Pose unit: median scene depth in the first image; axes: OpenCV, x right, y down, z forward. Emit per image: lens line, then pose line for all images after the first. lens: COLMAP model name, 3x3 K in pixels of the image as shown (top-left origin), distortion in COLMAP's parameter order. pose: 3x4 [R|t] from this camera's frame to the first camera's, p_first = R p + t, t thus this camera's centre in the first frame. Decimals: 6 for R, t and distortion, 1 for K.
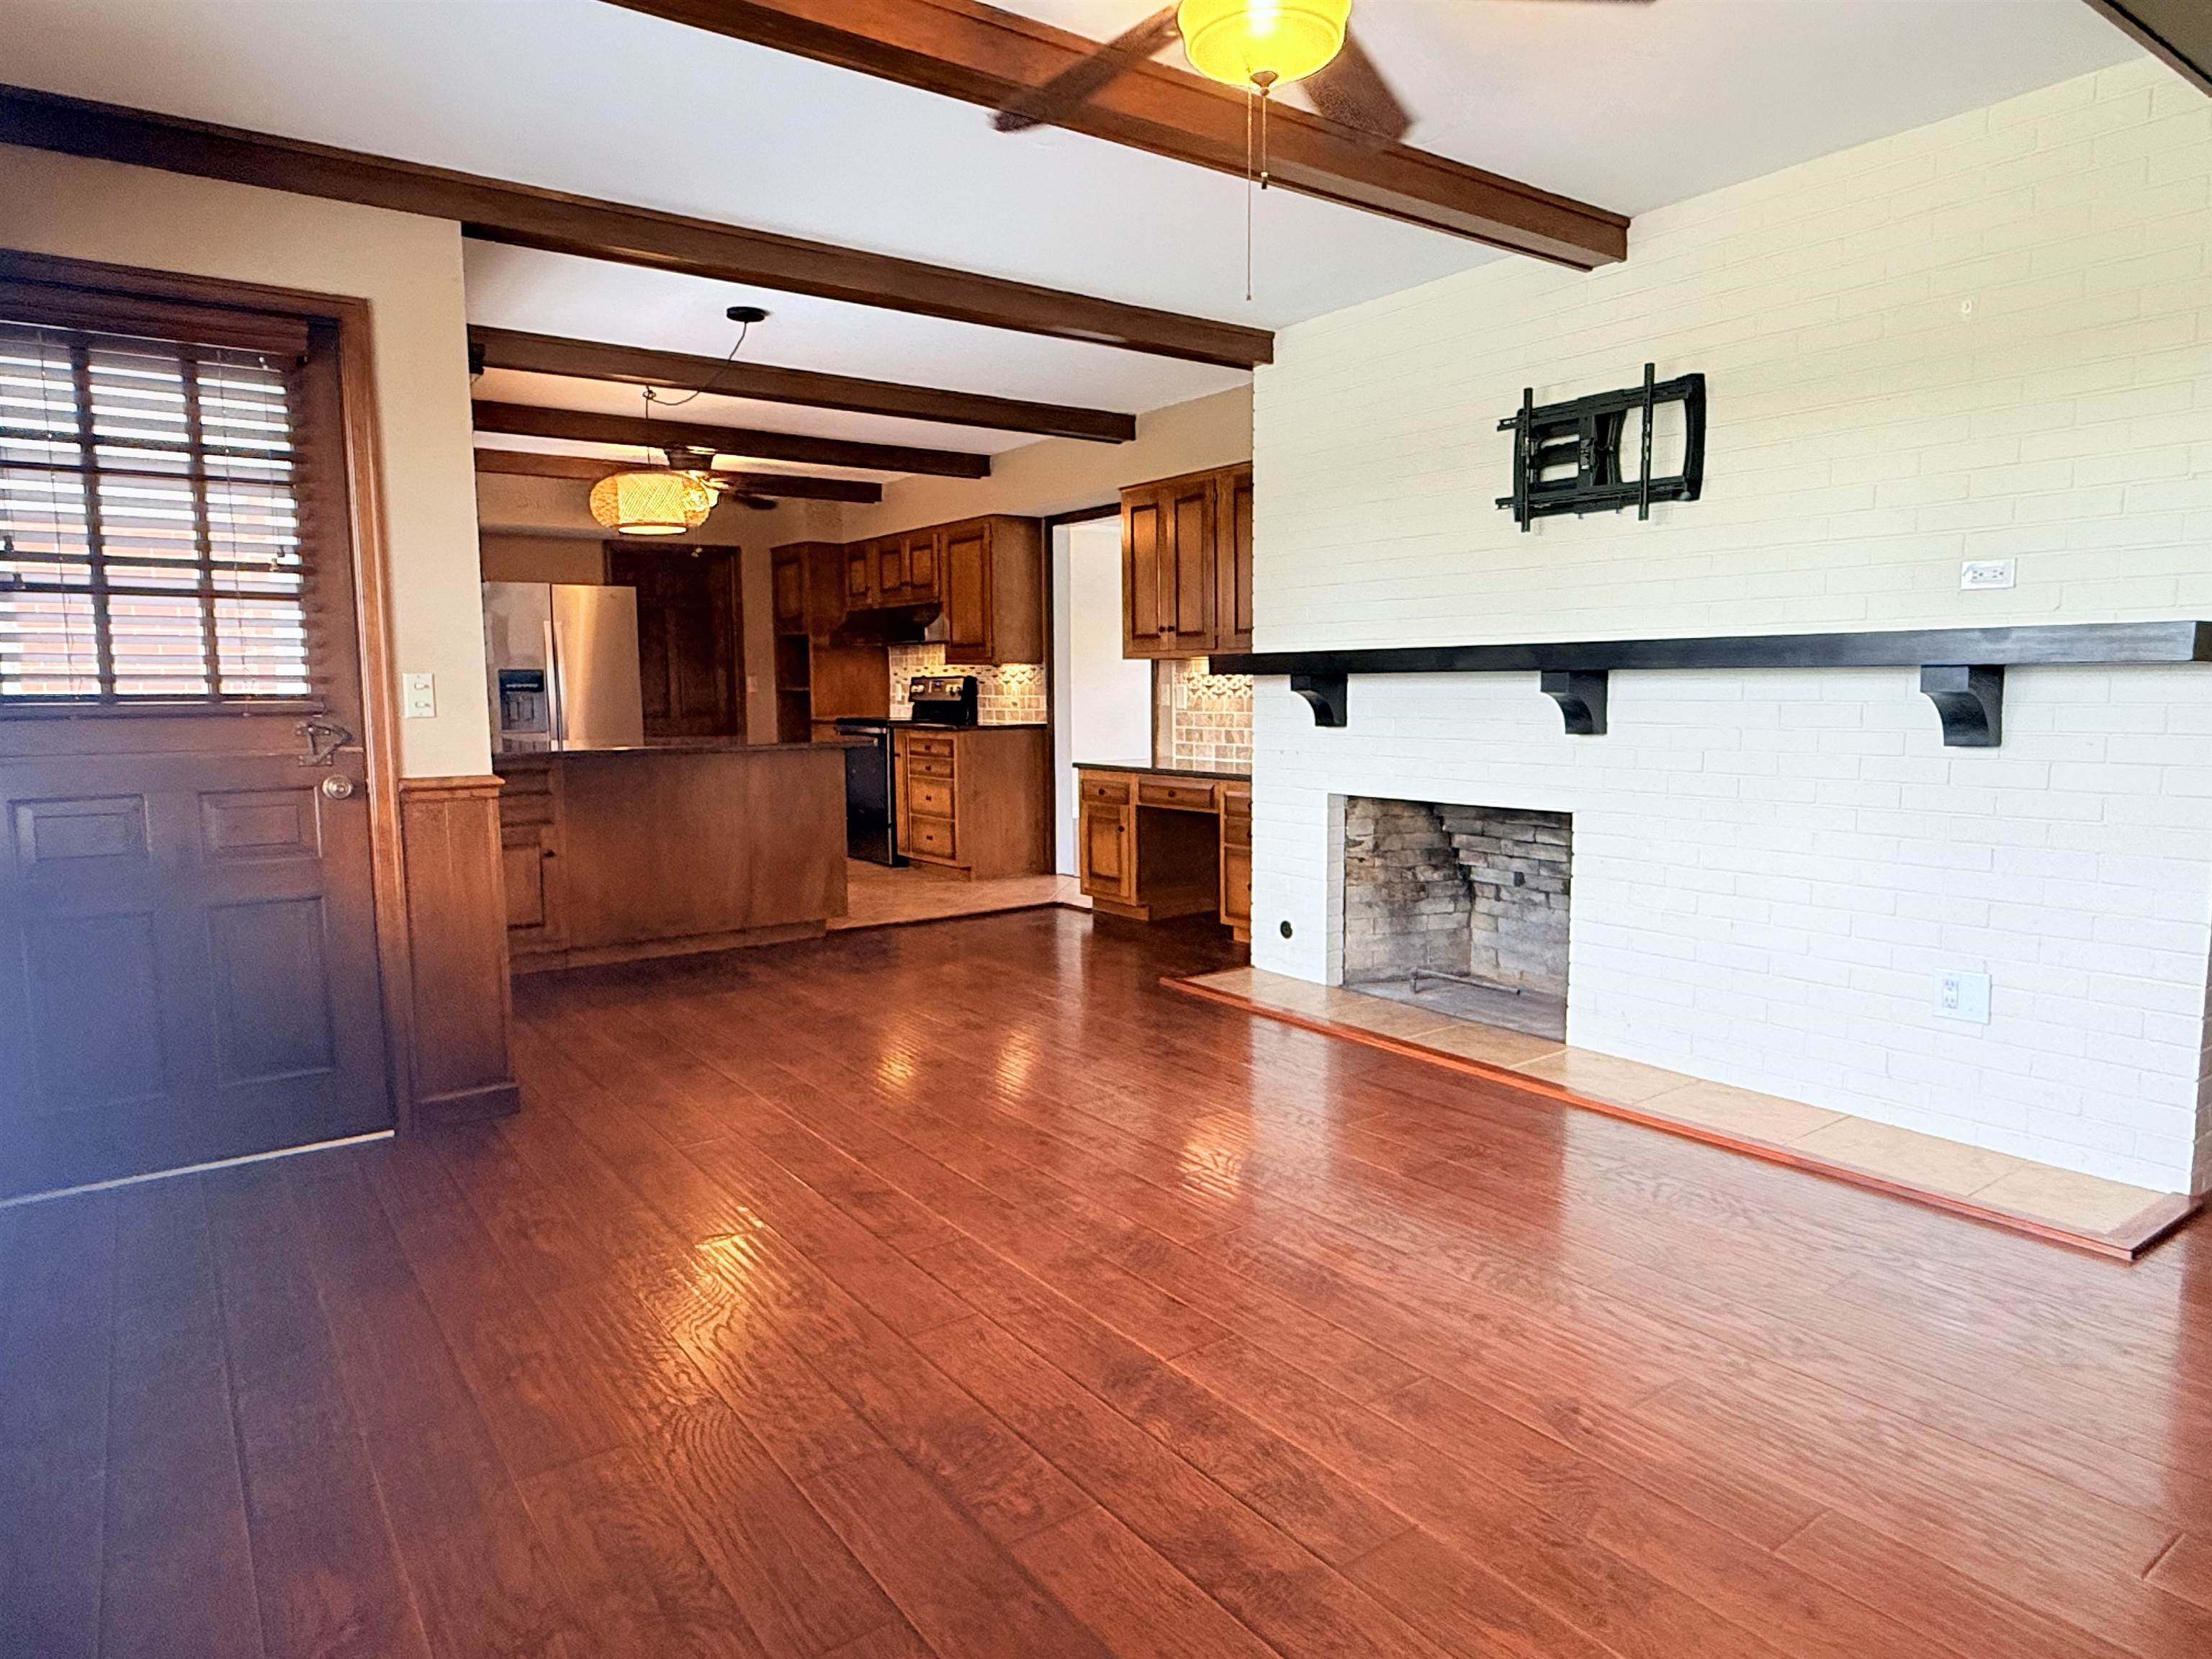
lens RADIAL K [[1350.4, 0, 1105.6], [0, 1350.4, 825.8], [0, 0, 1]] dist [-0.004359, -0.000771]
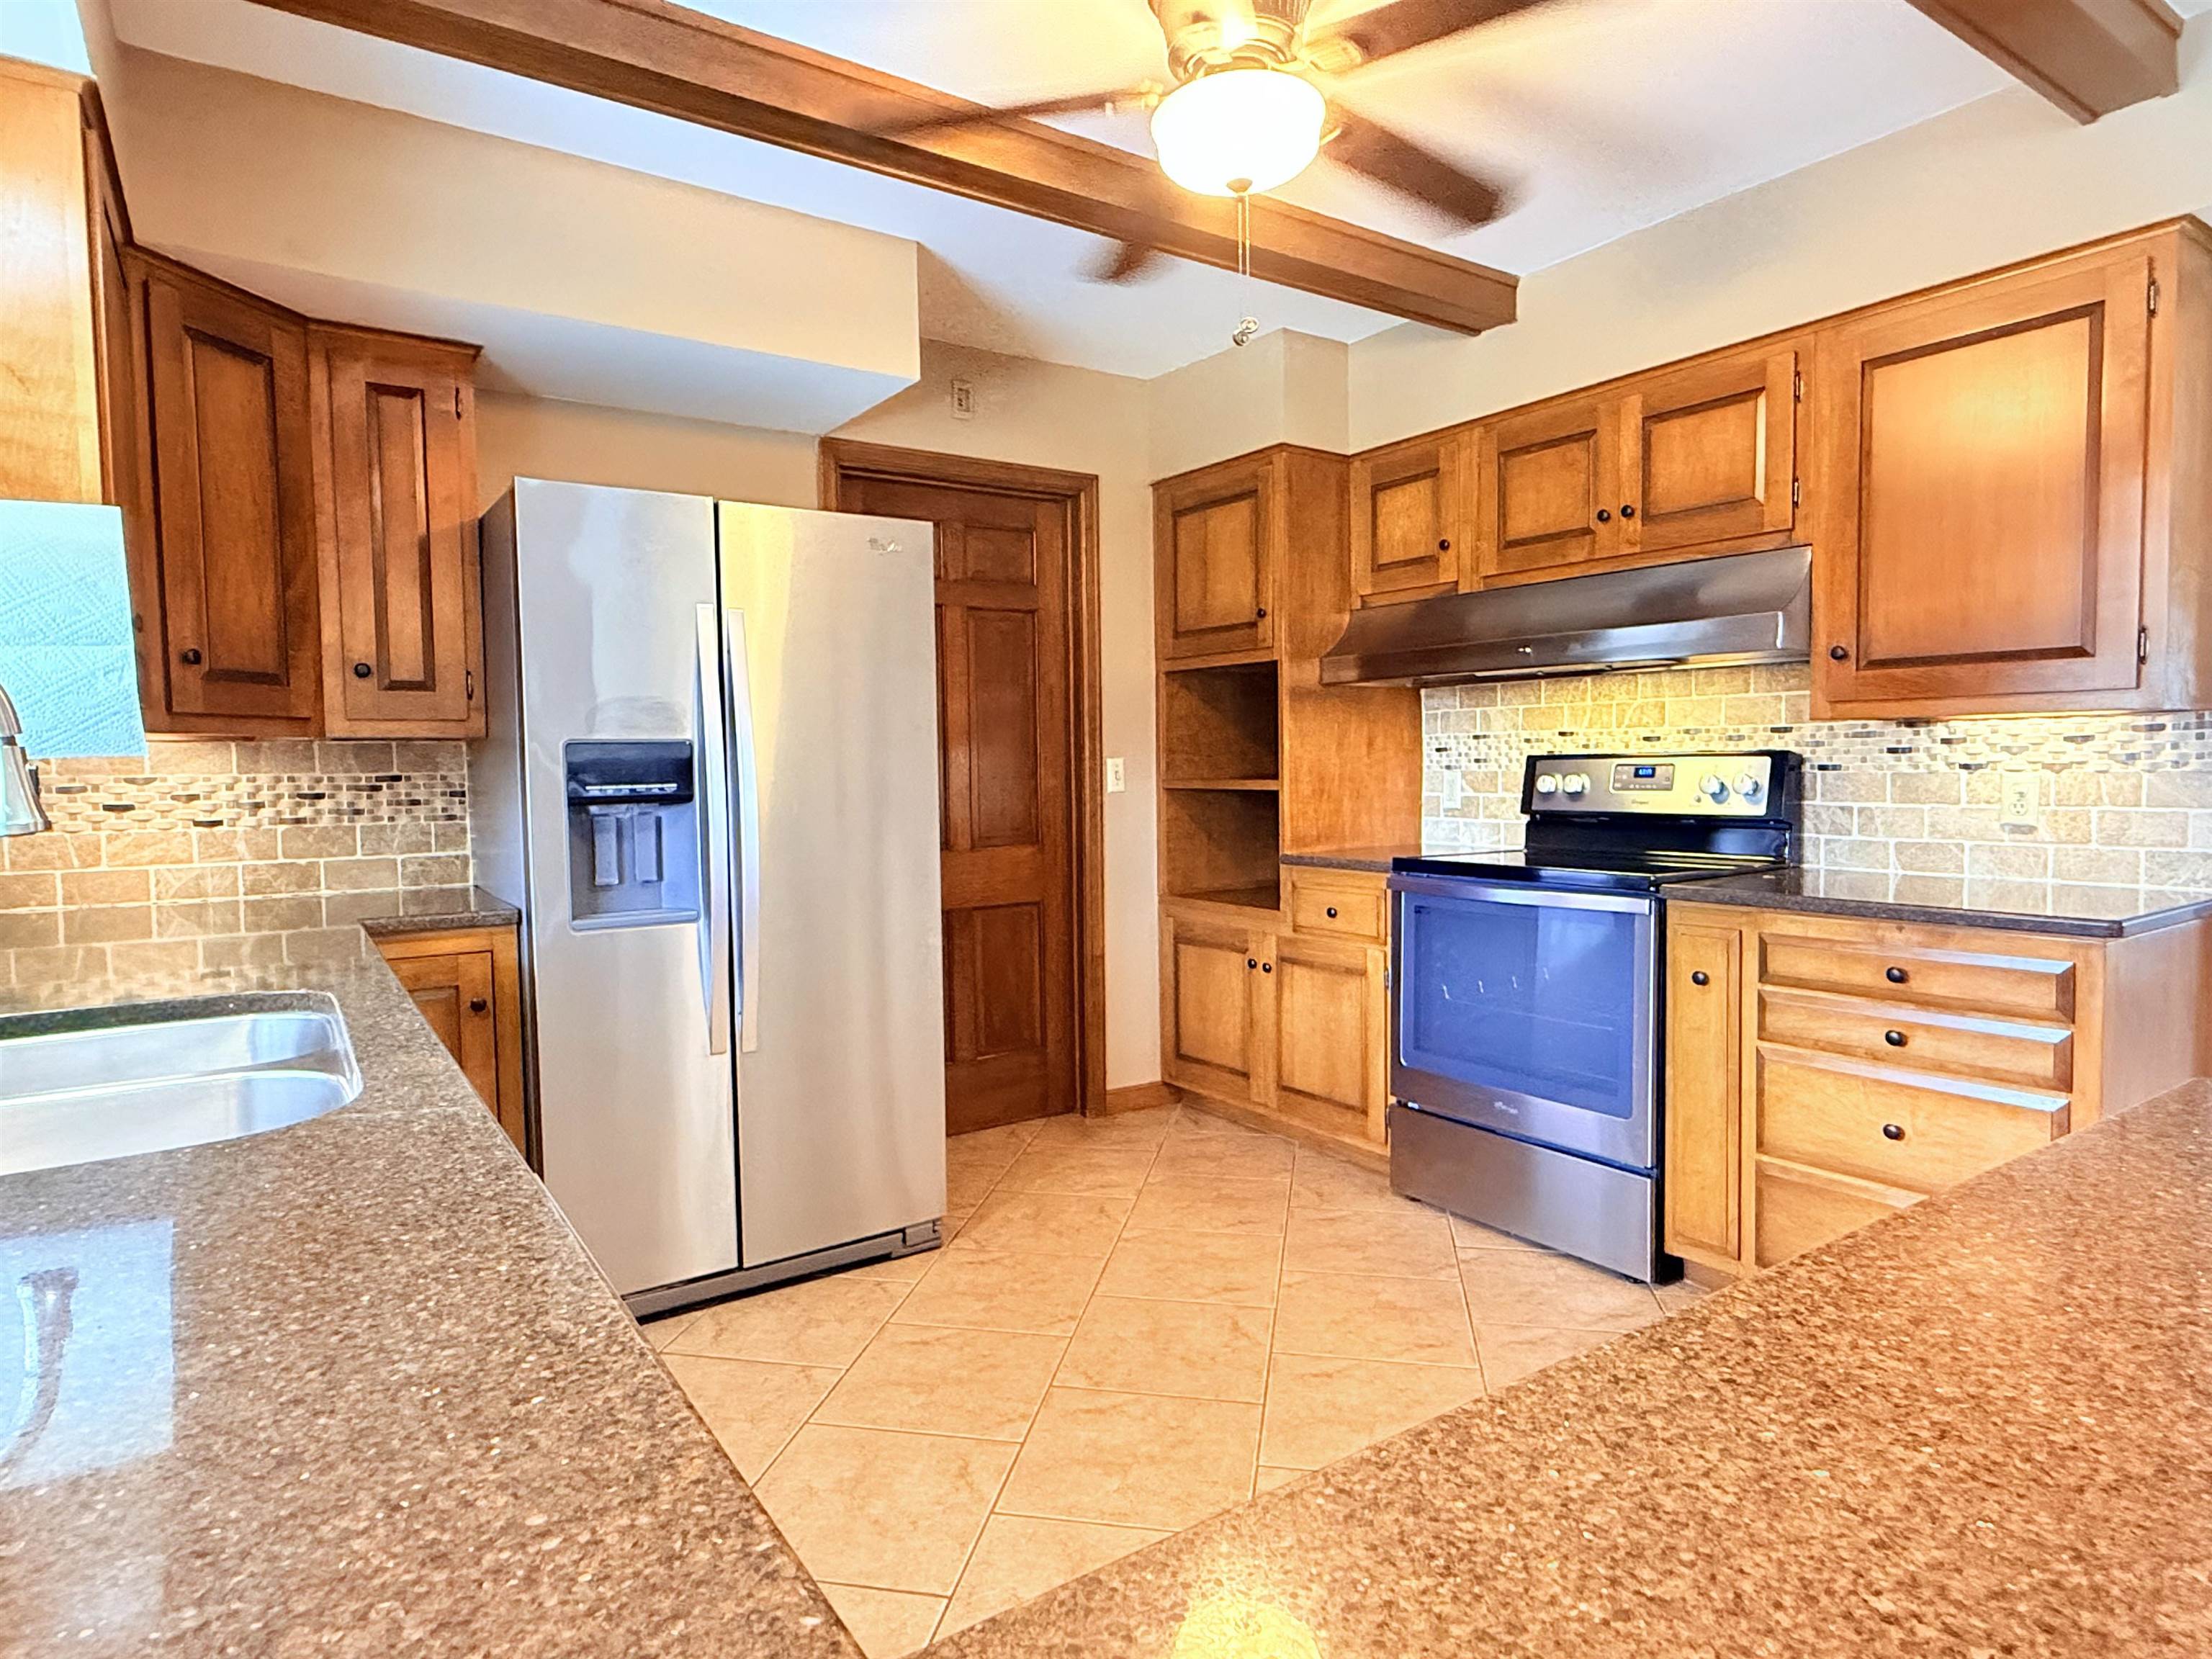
lens RADIAL K [[1240.7, 0, 1098.4], [0, 1240.7, 827.2], [0, 0, 1]] dist [0.001214, -0.000359]
pose [[0.999434, -0.005056, -0.033253, -0.311079], [0.003298, 0.998604, -0.052715, -0.078577], [0.033473, 0.052576, 0.998056, 0.706773]]
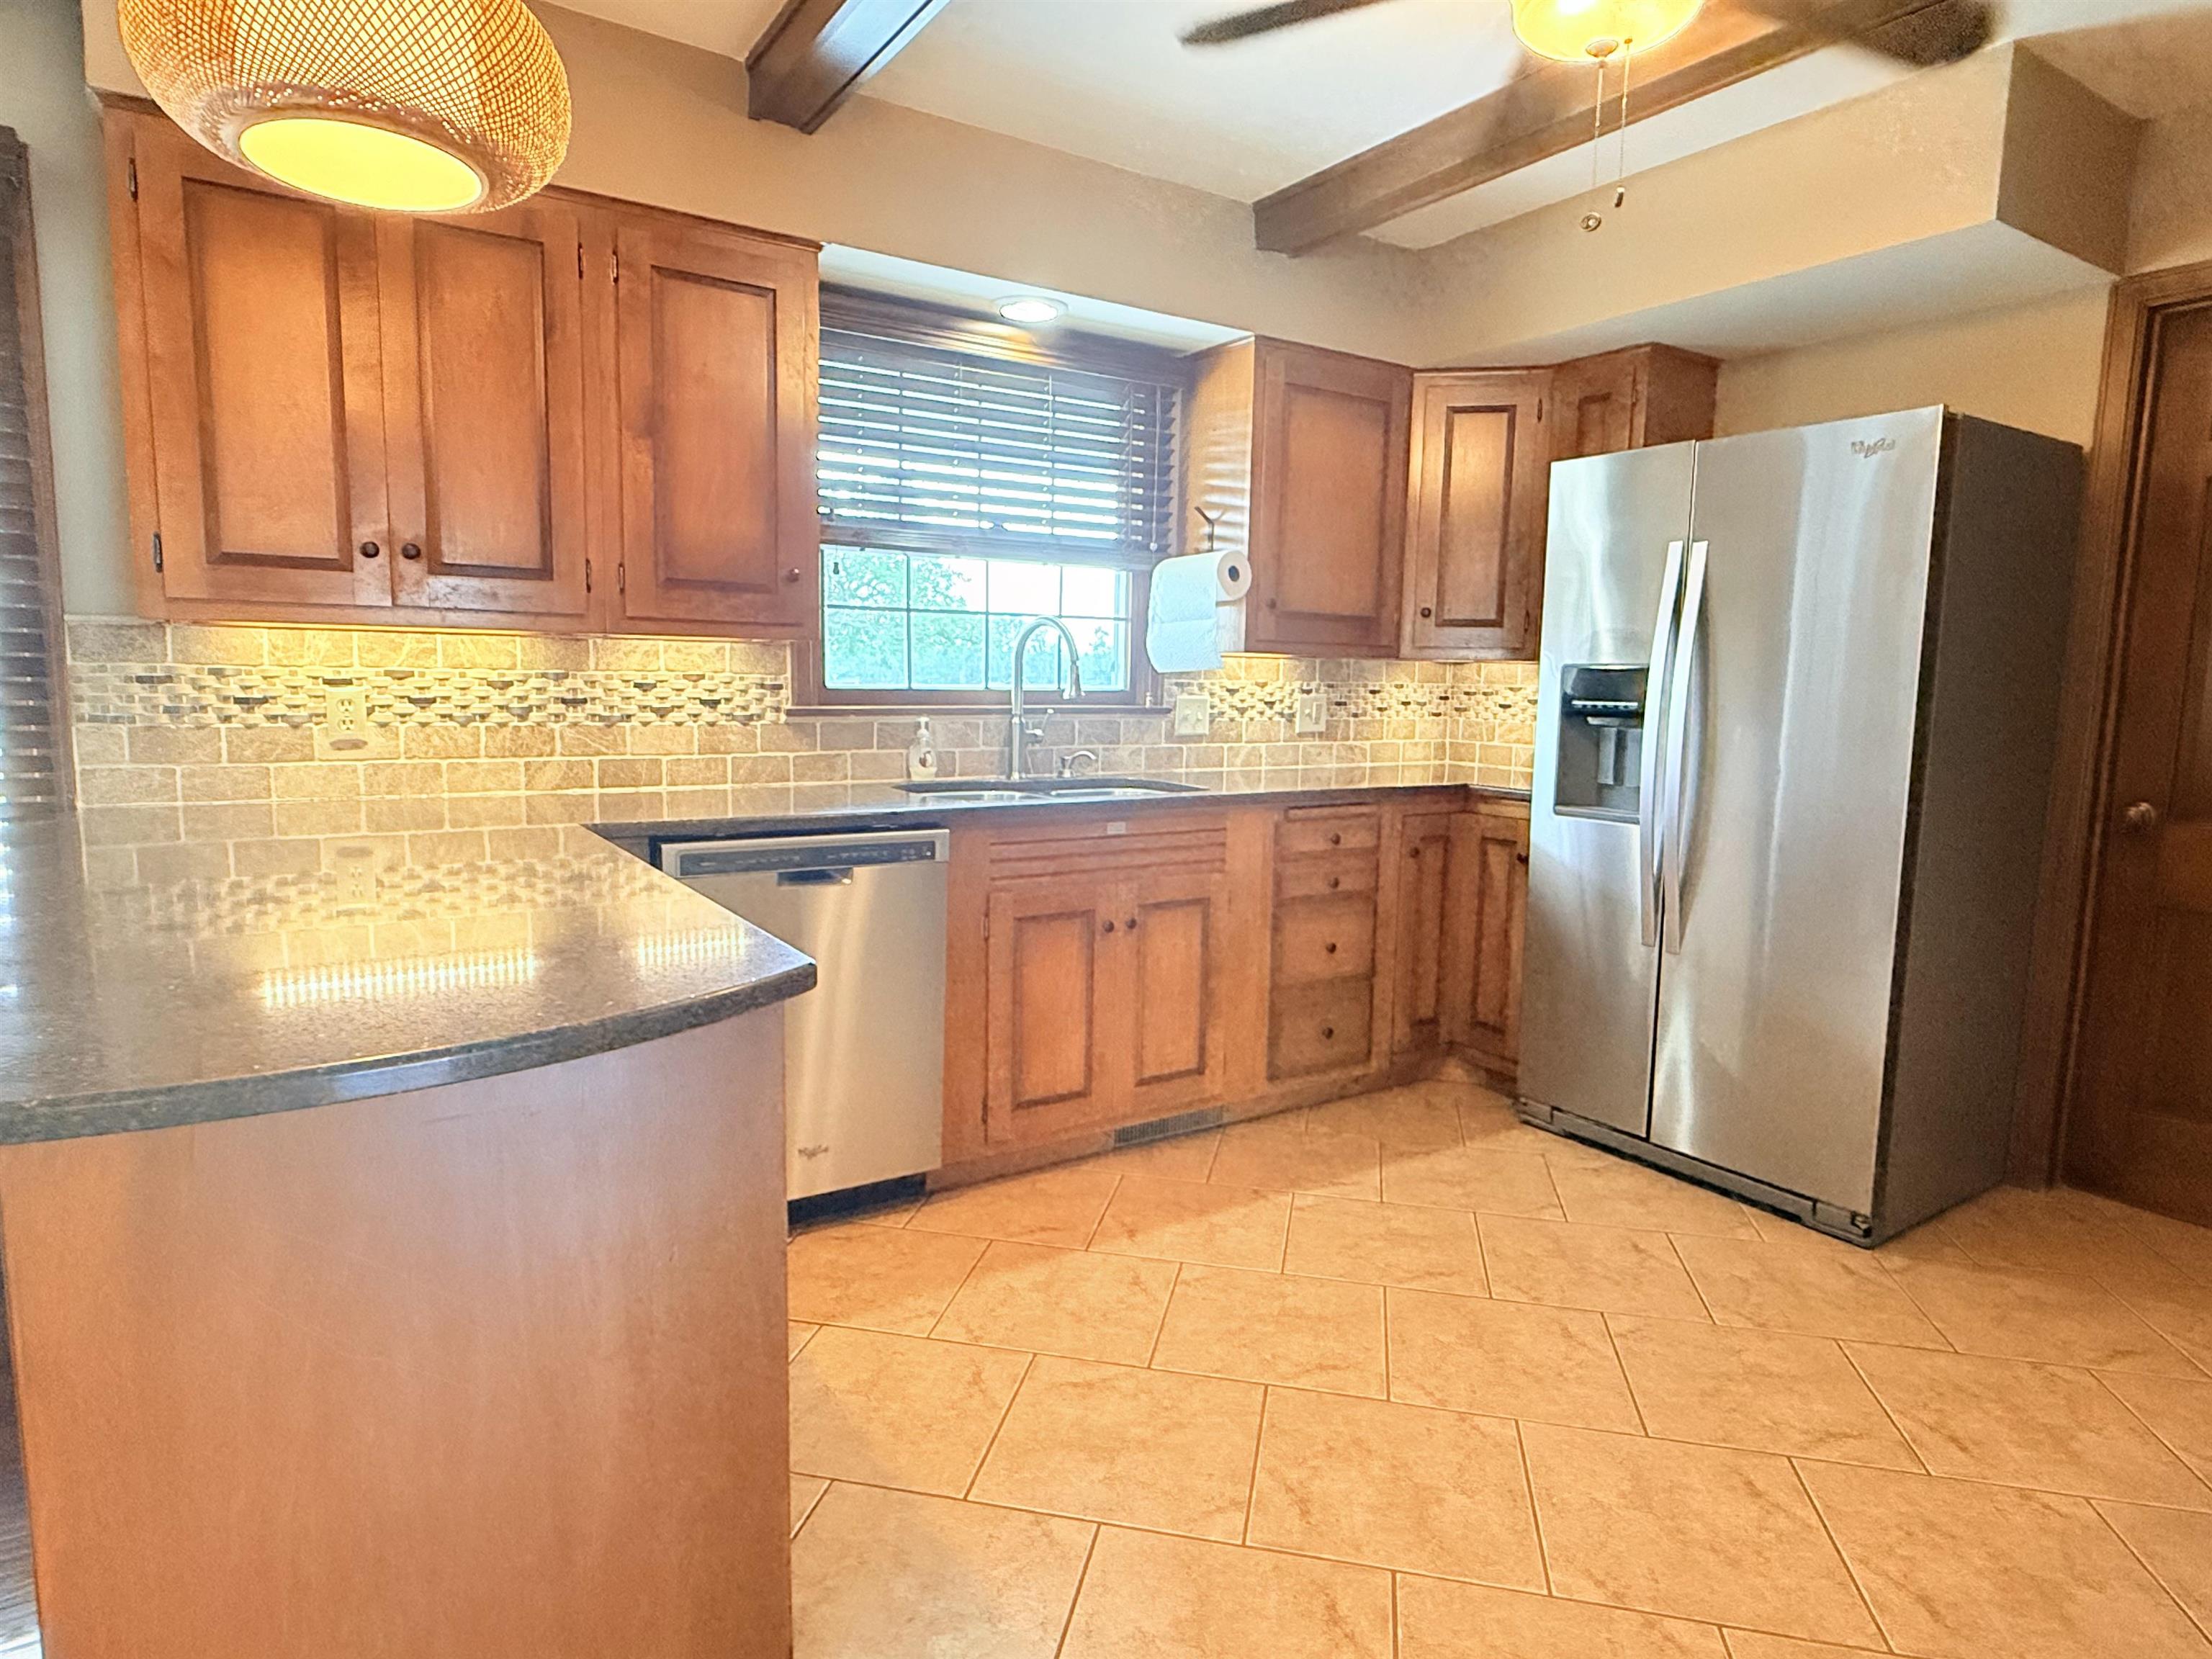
lens RADIAL K [[1240.7, 0, 1104.4], [0, 1240.7, 829.4], [0, 0, 1]] dist [0.001214, -0.000359]
pose [[-0.047762, 0.127471, -0.990692, -0.045429], [-0.125550, 0.983192, 0.132558, -0.099398], [0.990937, 0.130712, -0.030955, 0.886135]]
